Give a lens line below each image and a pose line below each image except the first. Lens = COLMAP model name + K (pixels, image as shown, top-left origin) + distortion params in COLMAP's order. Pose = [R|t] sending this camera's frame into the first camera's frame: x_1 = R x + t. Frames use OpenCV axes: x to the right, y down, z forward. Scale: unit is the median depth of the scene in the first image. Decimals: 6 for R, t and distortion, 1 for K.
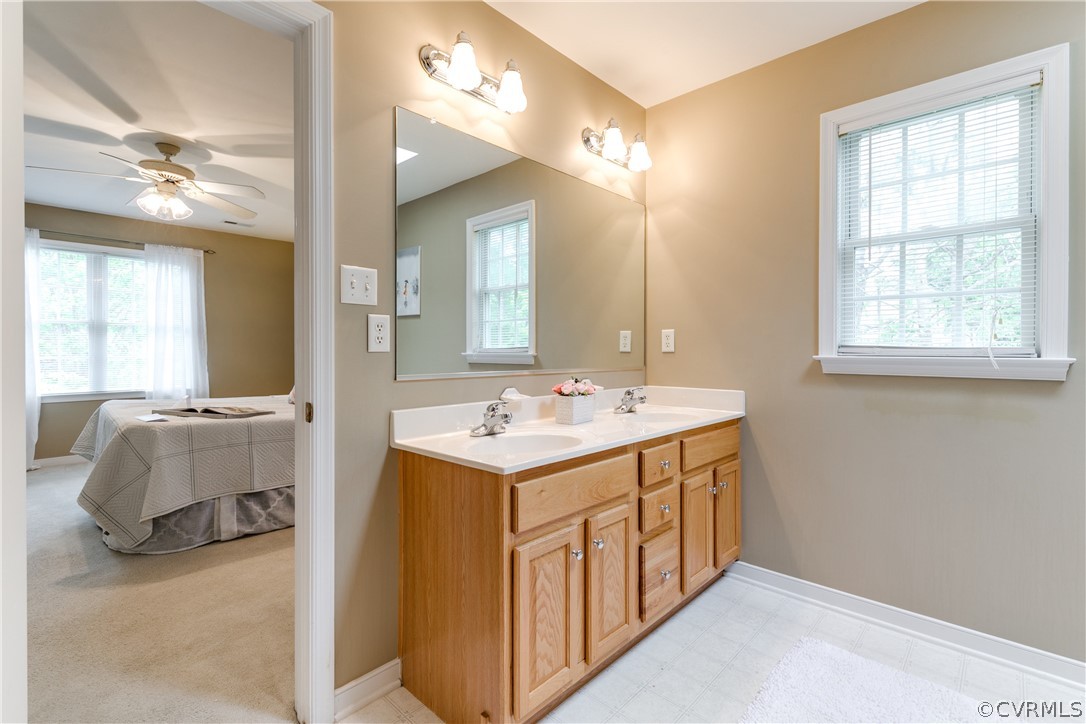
lens RADIAL K [[487.3, 0, 542.9], [0, 487.3, 351.9], [0, 0, 1]] dist [0.002226, 0.000623]
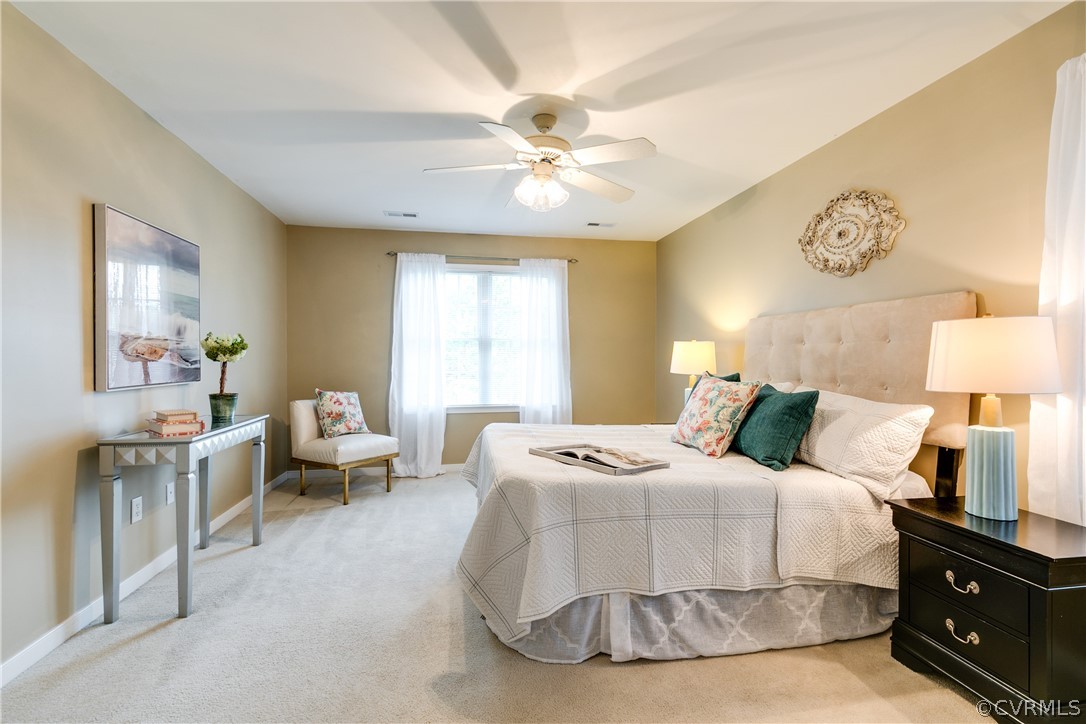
lens RADIAL K [[487.3, 0, 542.9], [0, 487.3, 351.9], [0, 0, 1]] dist [0.002226, 0.000623]
pose [[0.806952, -0.009647, -0.590538, -0.319417], [-0.001146, 0.999839, -0.017901, -0.021460], [0.590616, 0.015122, 0.806811, 0.380145]]
